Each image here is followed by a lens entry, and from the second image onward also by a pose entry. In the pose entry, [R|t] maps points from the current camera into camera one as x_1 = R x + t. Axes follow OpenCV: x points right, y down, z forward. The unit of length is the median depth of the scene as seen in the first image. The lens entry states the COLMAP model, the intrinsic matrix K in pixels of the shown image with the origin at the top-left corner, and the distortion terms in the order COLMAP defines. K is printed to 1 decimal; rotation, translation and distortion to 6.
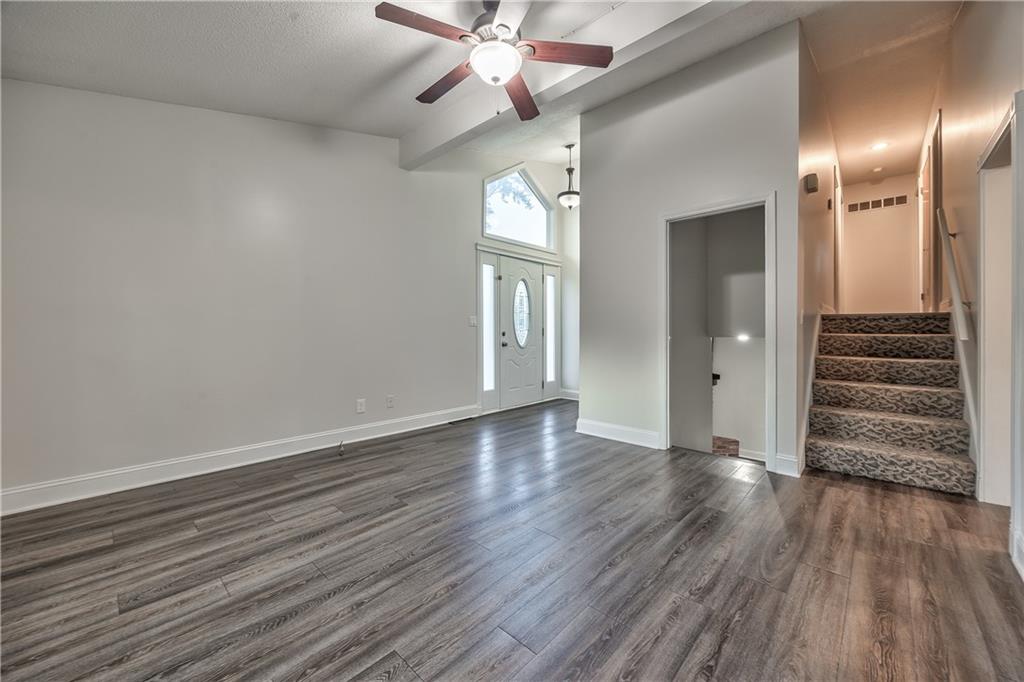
lens RADIAL K [[394.2, 0, 520.3], [0, 394.2, 334.3], [0, 0, 1]] dist [-0.003159, -0.000270]
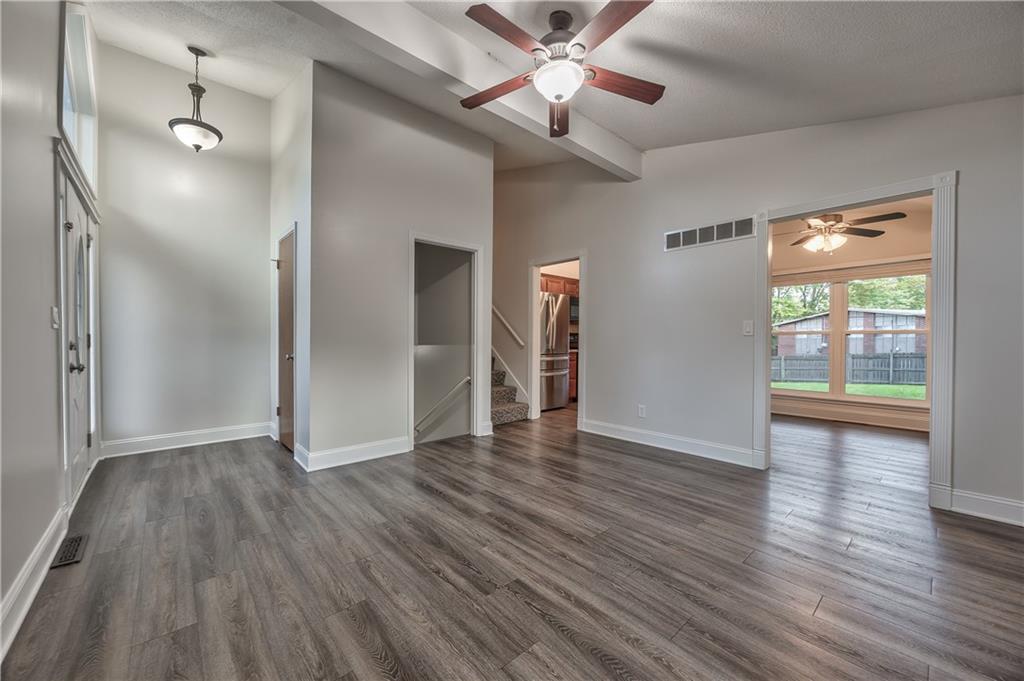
lens RADIAL K [[394.2, 0, 509.7], [0, 394.2, 342.1], [0, 0, 1]] dist [-0.003159, -0.000270]
pose [[0.091236, -0.003168, 0.995824, -1.099894], [0.005475, 0.999981, 0.002680, -0.007383], [-0.995814, 0.005207, 0.091251, 1.030082]]
